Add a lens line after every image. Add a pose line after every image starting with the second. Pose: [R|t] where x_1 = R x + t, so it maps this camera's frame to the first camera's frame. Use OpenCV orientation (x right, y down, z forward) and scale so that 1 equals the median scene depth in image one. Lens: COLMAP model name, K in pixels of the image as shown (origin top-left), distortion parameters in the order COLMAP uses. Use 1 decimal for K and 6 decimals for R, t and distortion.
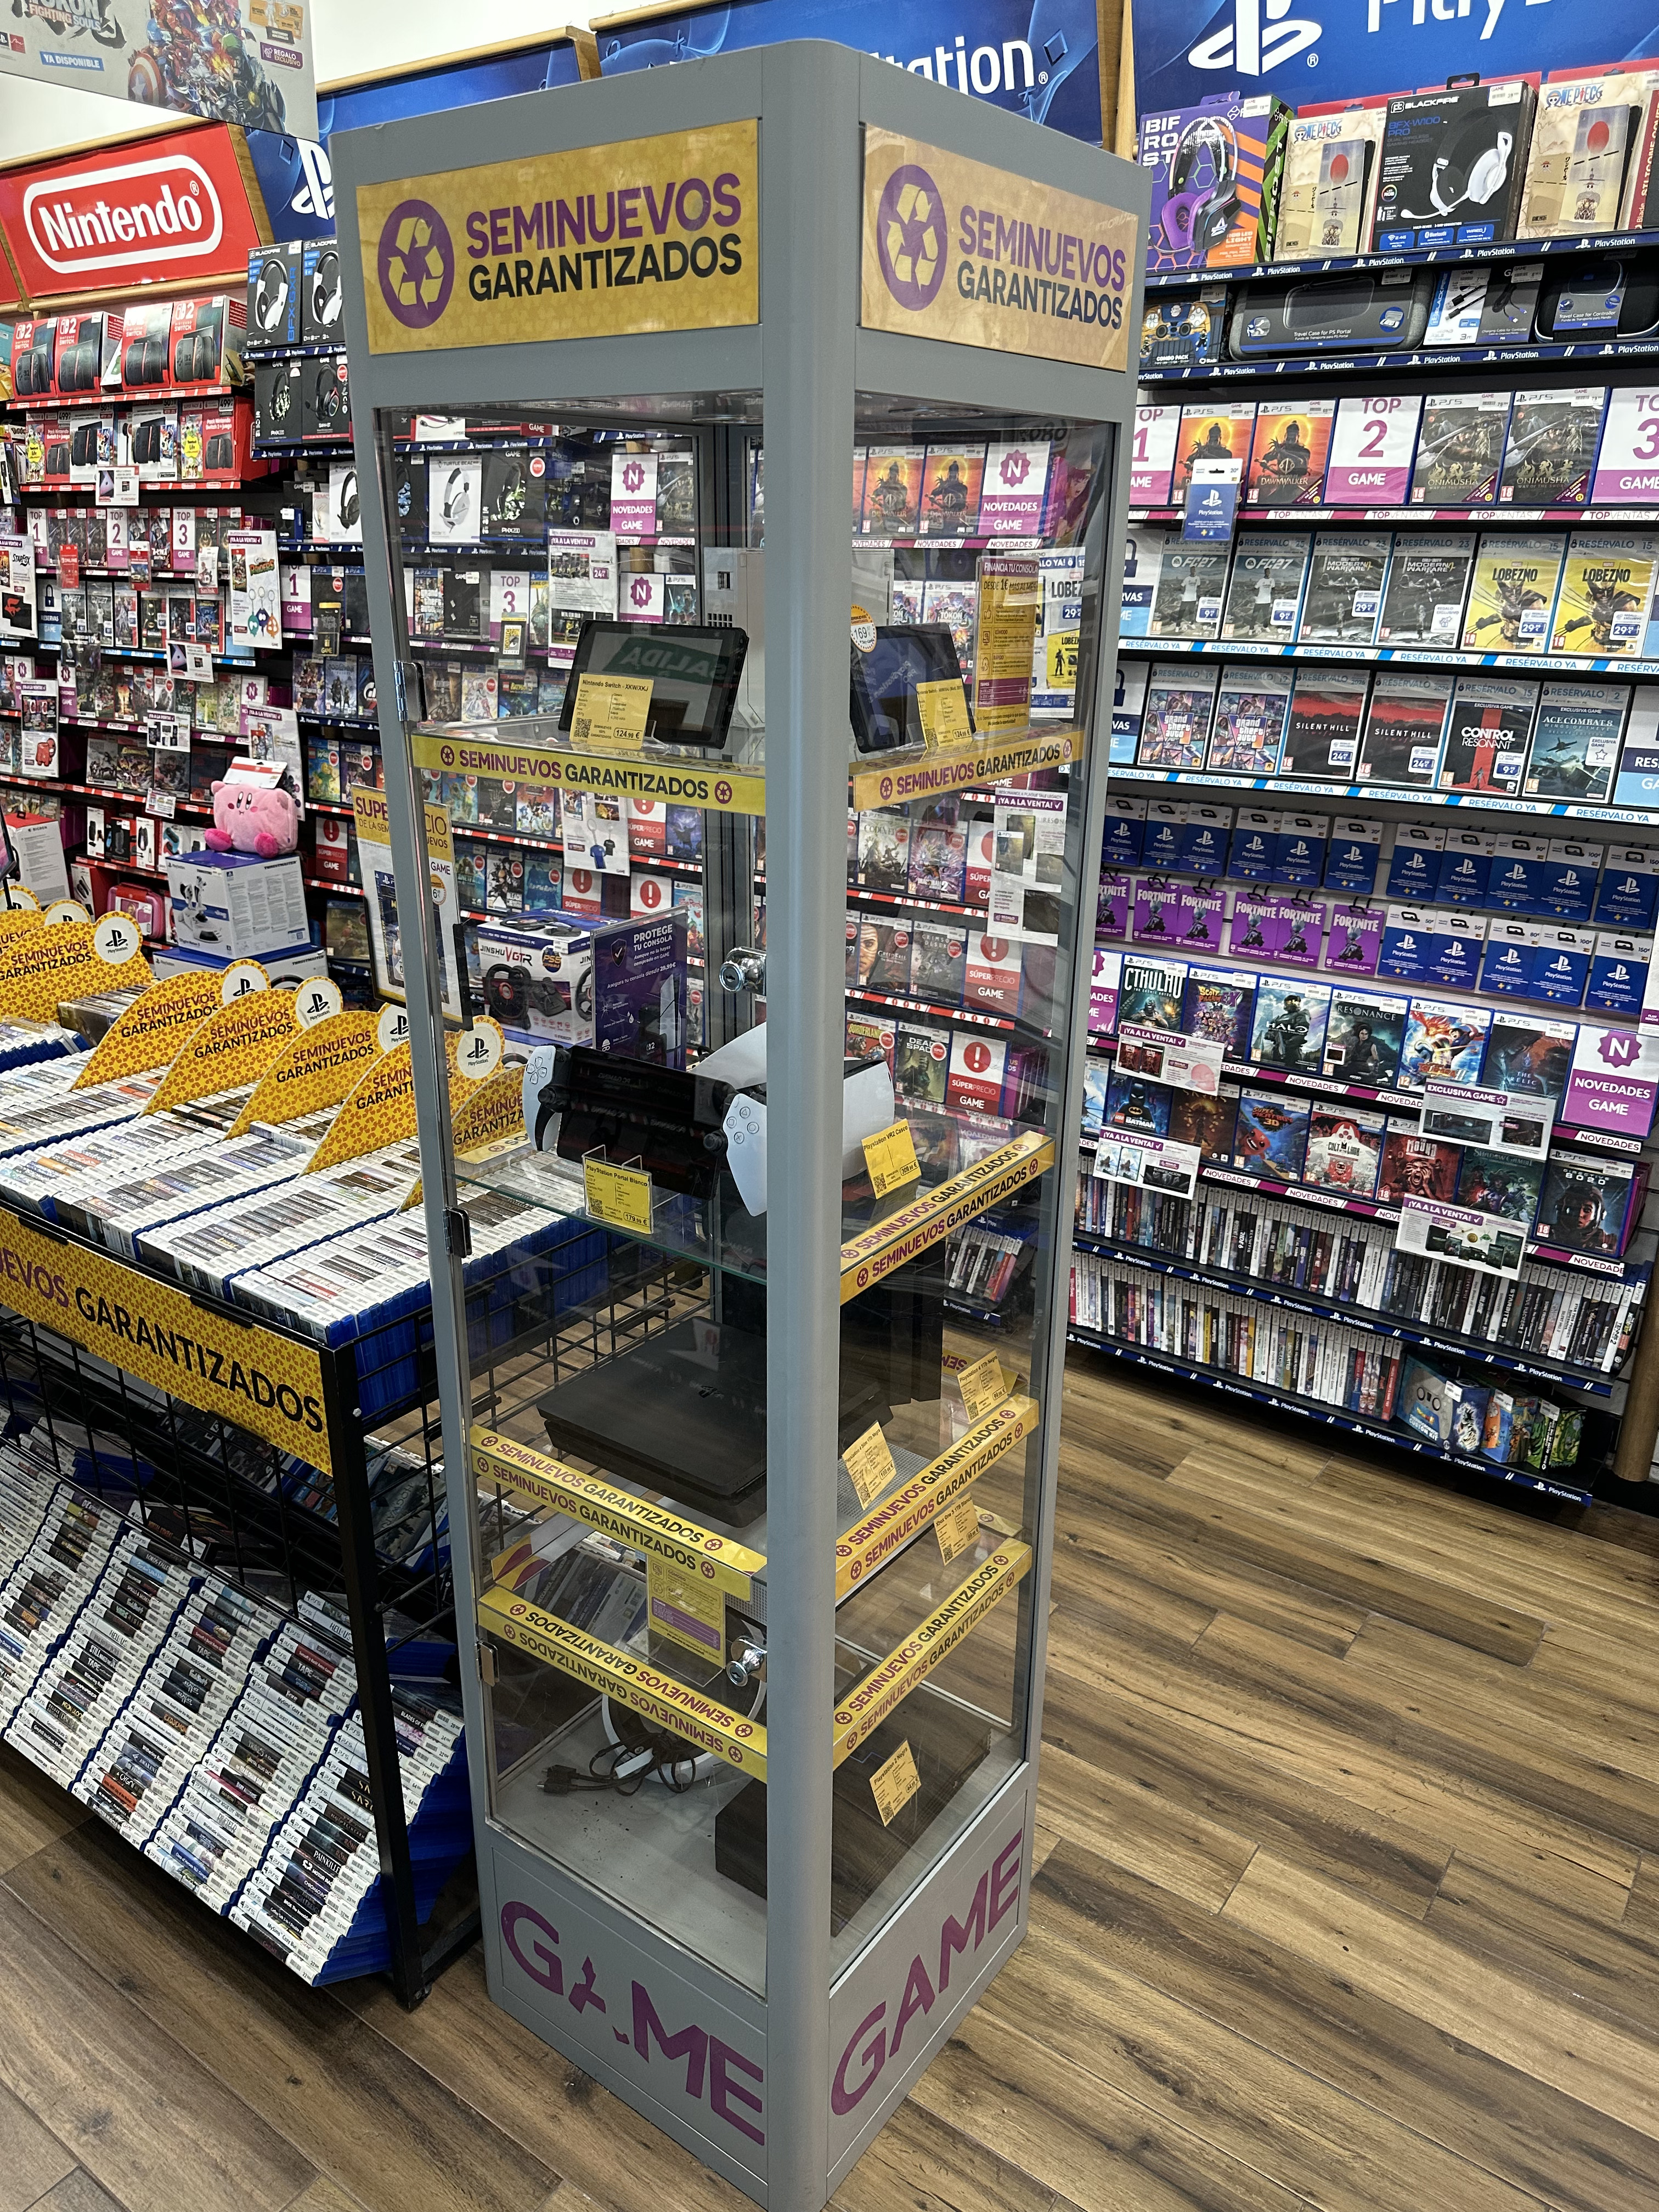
lens RADIAL K [[1576.2, 0, 825.6], [0, 1576.2, 1114.0], [0, 0, 1]] dist [0.007723, -0.012214]
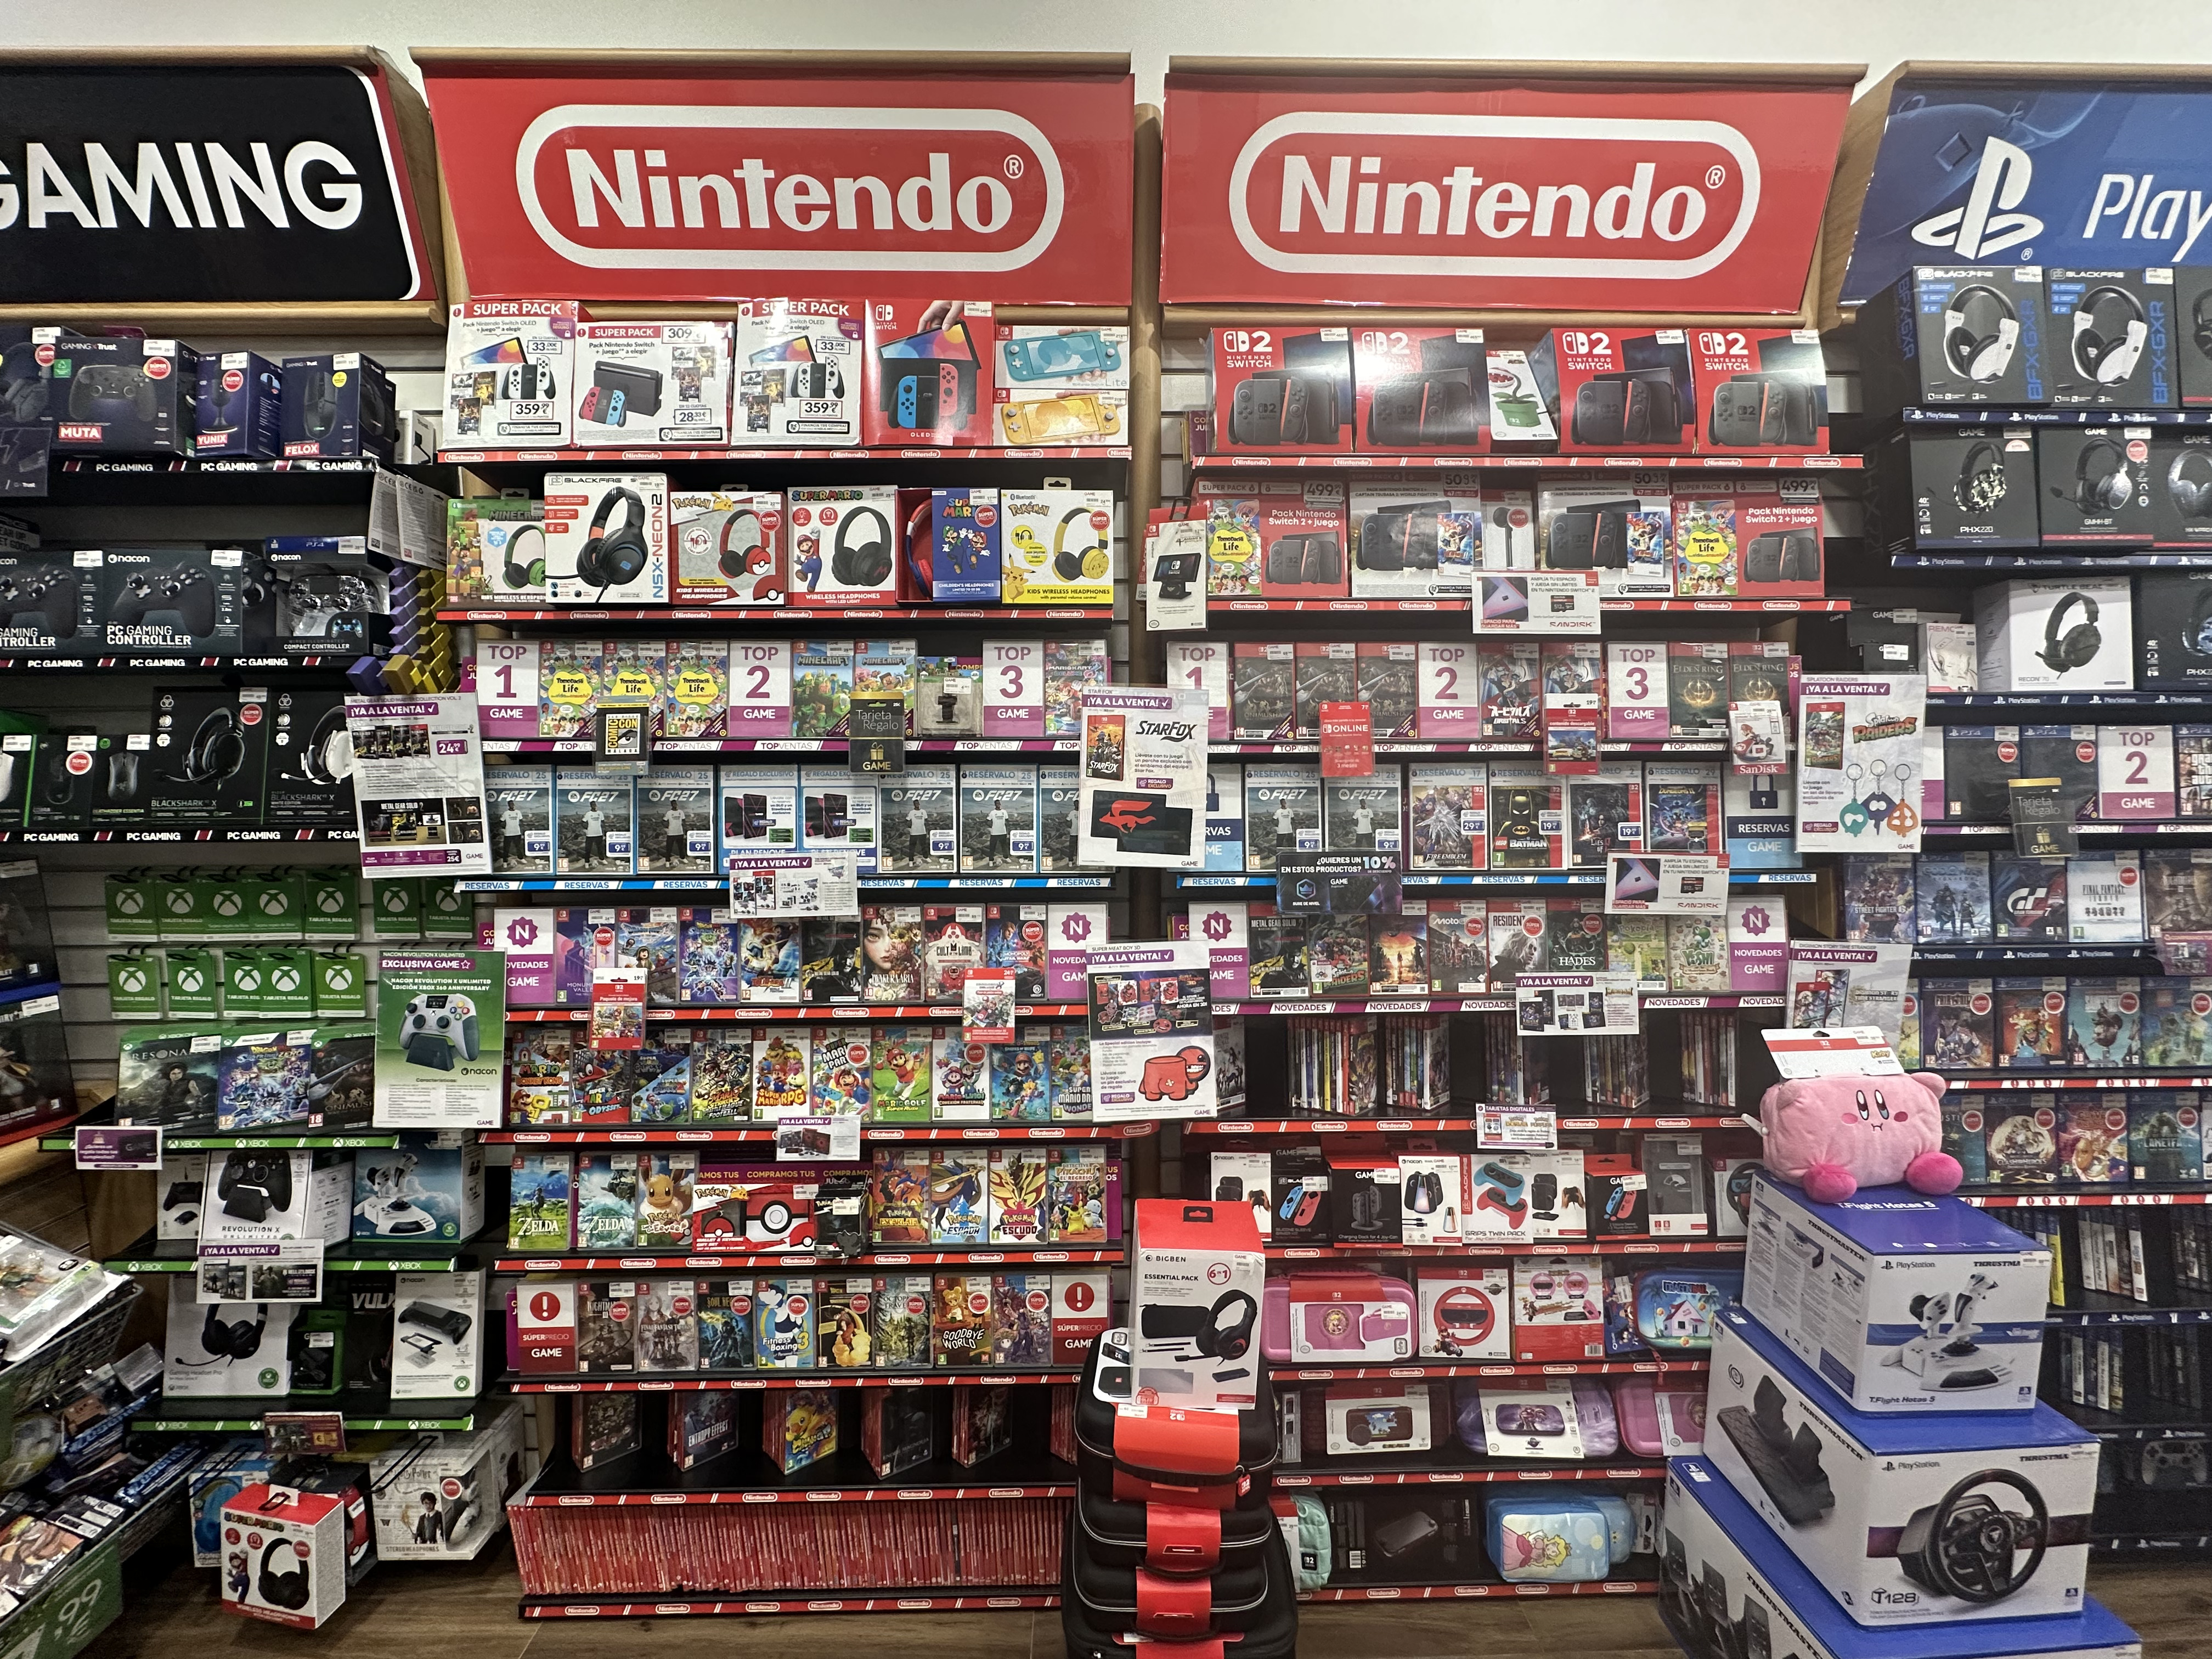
lens RADIAL K [[881.3, 0, 1102.3], [0, 881.3, 830.0], [0, 0, 1]] dist [-0.002578, 0.000624]
pose [[0.803437, -0.071705, 0.591056, -1.175358], [0.213634, 0.961334, -0.173773, -0.450376], [-0.555742, 0.265885, 0.787690, 1.303047]]
